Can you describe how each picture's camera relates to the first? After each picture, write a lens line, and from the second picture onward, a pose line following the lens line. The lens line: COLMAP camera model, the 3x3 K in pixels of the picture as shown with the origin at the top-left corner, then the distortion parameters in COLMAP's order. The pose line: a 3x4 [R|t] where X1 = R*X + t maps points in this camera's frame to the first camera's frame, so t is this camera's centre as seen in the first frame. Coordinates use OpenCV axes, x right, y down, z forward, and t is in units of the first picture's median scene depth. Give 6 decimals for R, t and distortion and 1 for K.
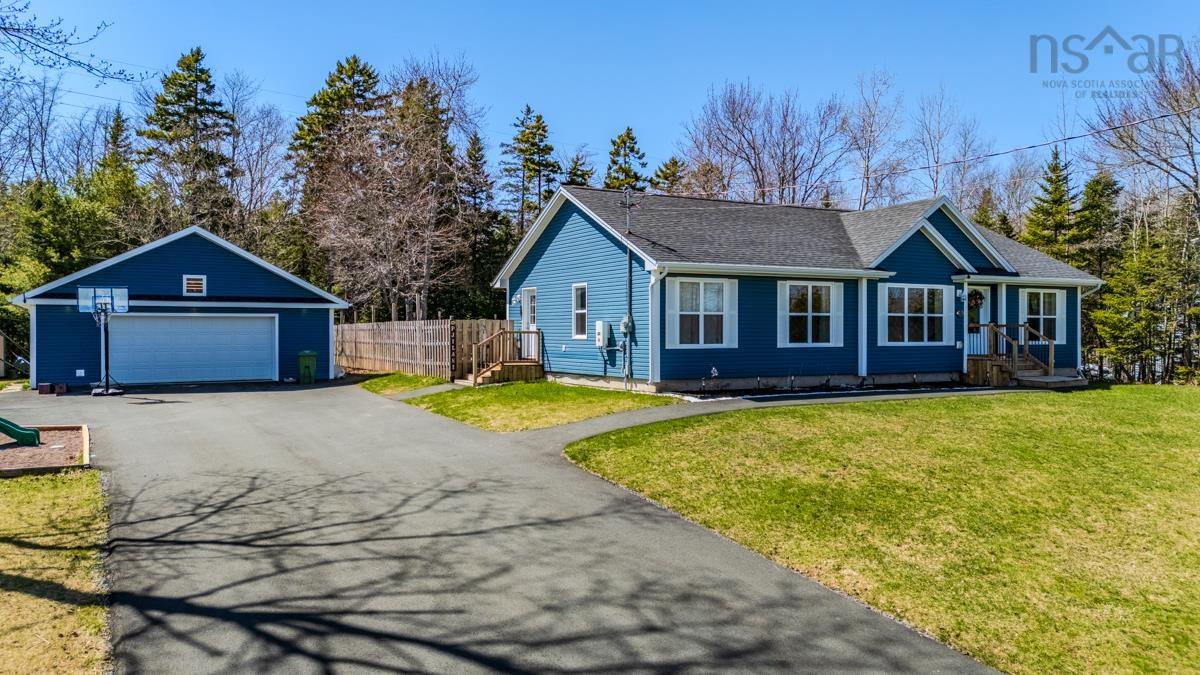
lens RADIAL K [[895.9, 0, 600.0], [0, 895.9, 337.5], [0, 0, 1]] dist [0.071966, -0.002417]
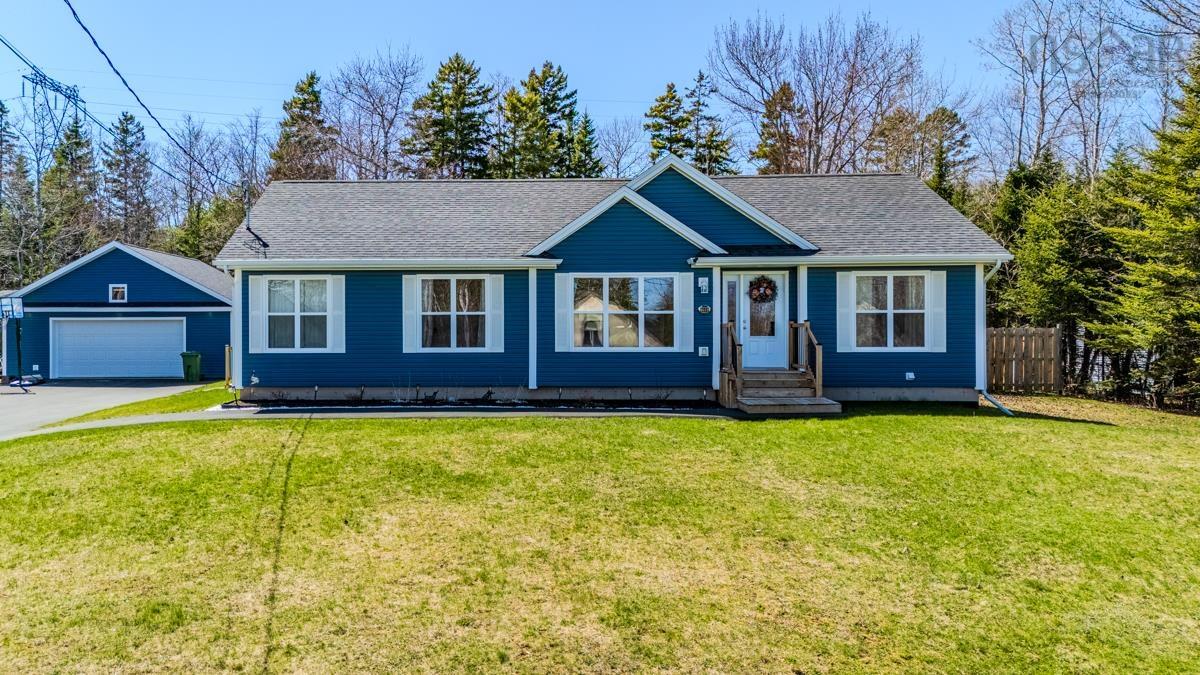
lens RADIAL K [[1006.8, 0, 600.0], [0, 1006.8, 337.5], [0, 0, 1]] dist [0.046663, -0.000033]
pose [[0.839670, 0.002348, -0.543092, 0.832191], [-0.001291, 0.999996, 0.002328, -0.005574], [0.543095, -0.001253, 0.839670, 0.275238]]
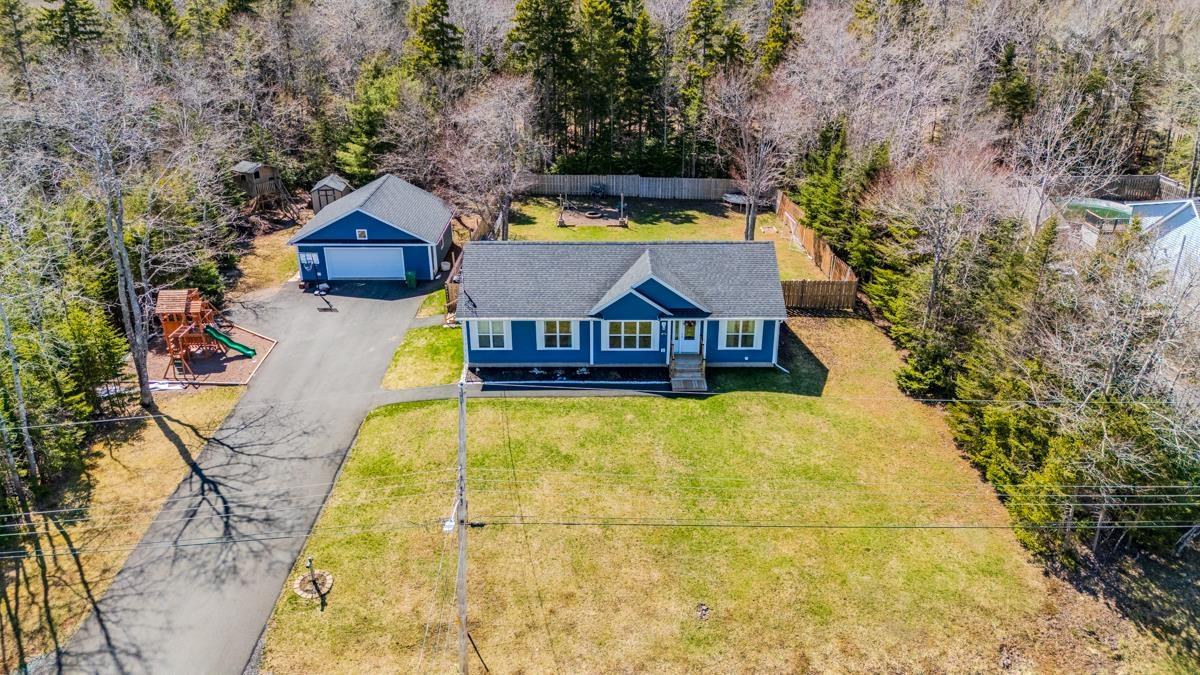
lens RADIAL K [[895.9, 0, 600.0], [0, 895.9, 337.5], [0, 0, 1]] dist [0.071966, -0.002417]
pose [[0.865633, 0.198975, -0.459444, 1.184305], [0.001813, 0.916390, 0.400283, -0.784712], [0.500676, -0.347332, 0.792896, -0.505861]]
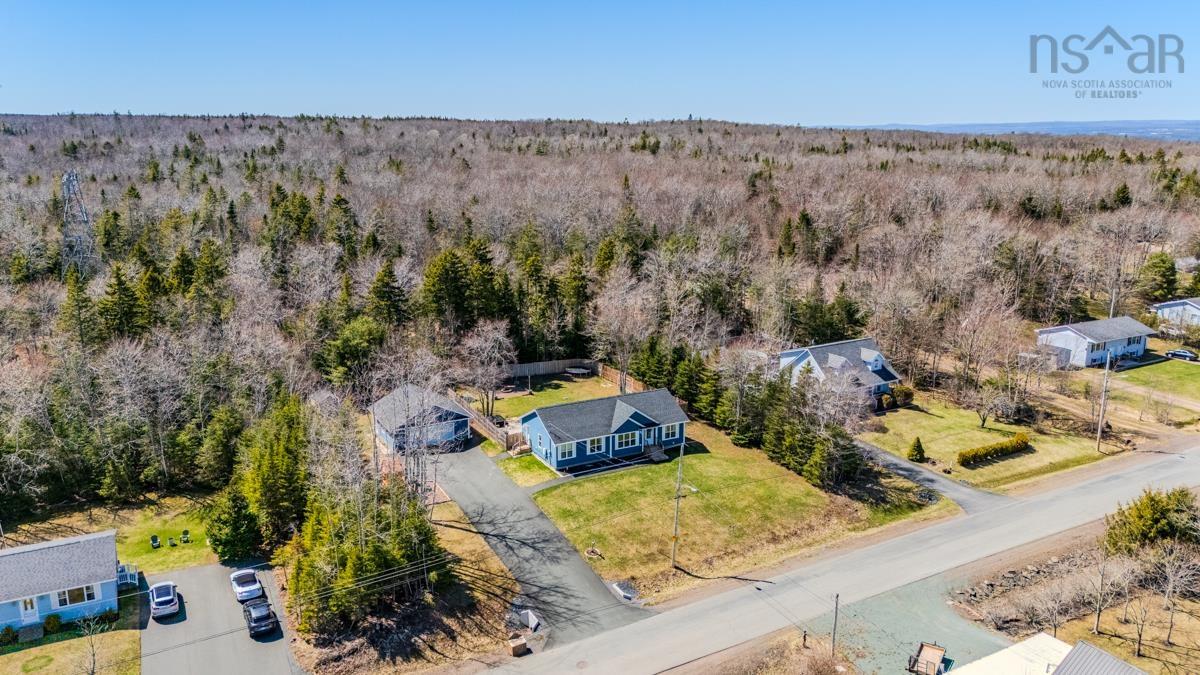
lens RADIAL K [[895.9, 0, 600.0], [0, 895.9, 337.5], [0, 0, 1]] dist [0.071966, -0.002417]
pose [[0.999884, 0.009912, -0.011561, 0.284694], [-0.006992, 0.973235, 0.229706, -1.389172], [0.013528, -0.229598, 0.973191, -2.749009]]
